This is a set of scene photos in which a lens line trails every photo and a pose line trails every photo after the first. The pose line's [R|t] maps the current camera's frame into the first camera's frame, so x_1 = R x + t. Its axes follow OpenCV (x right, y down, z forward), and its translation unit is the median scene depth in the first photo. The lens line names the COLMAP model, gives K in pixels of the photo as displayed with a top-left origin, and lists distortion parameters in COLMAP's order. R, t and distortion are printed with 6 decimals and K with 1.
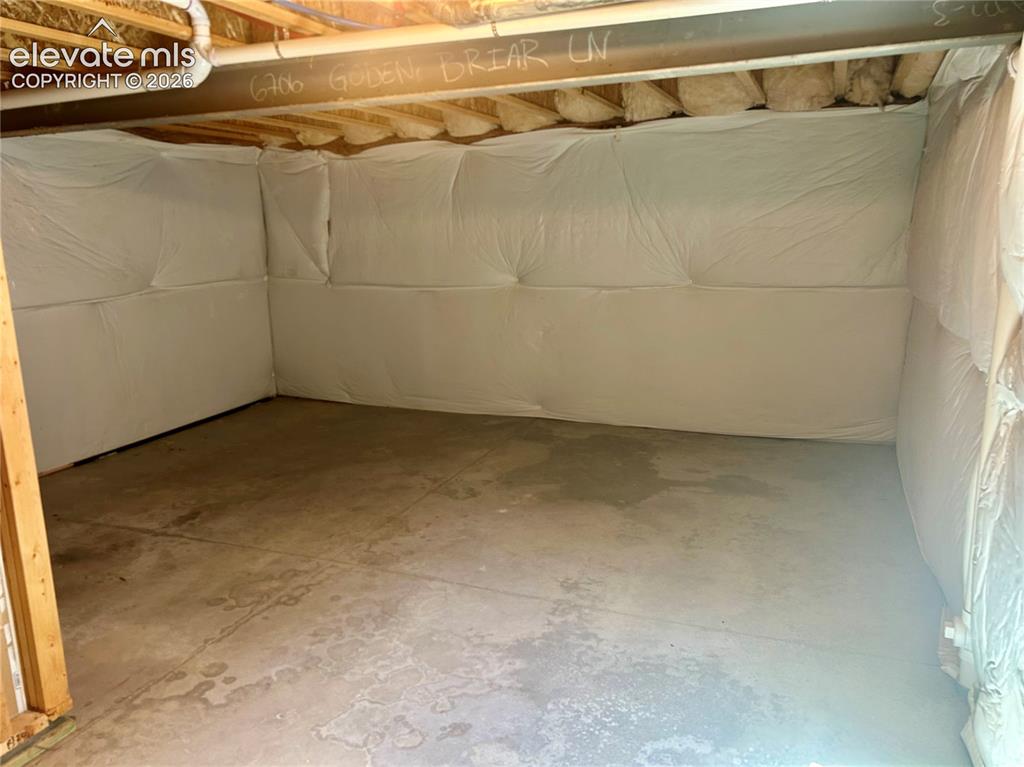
lens RADIAL K [[771.6, 0, 512.3], [0, 771.6, 384.3], [0, 0, 1]] dist [0.058708, -0.061116]
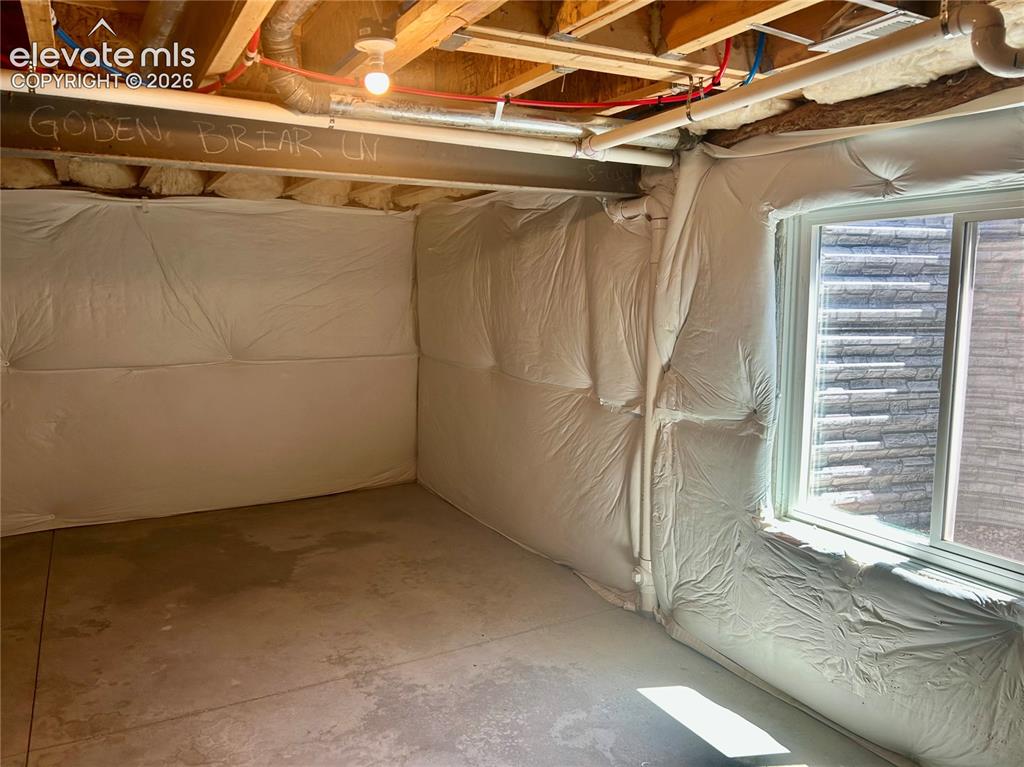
lens RADIAL K [[771.6, 0, 511.9], [0, 771.6, 383.8], [0, 0, 1]] dist [0.058708, -0.061116]
pose [[0.625548, -0.072472, 0.776813, -0.360372], [0.143204, 0.989426, -0.023011, -0.025440], [-0.766931, 0.125637, 0.629311, 0.102028]]
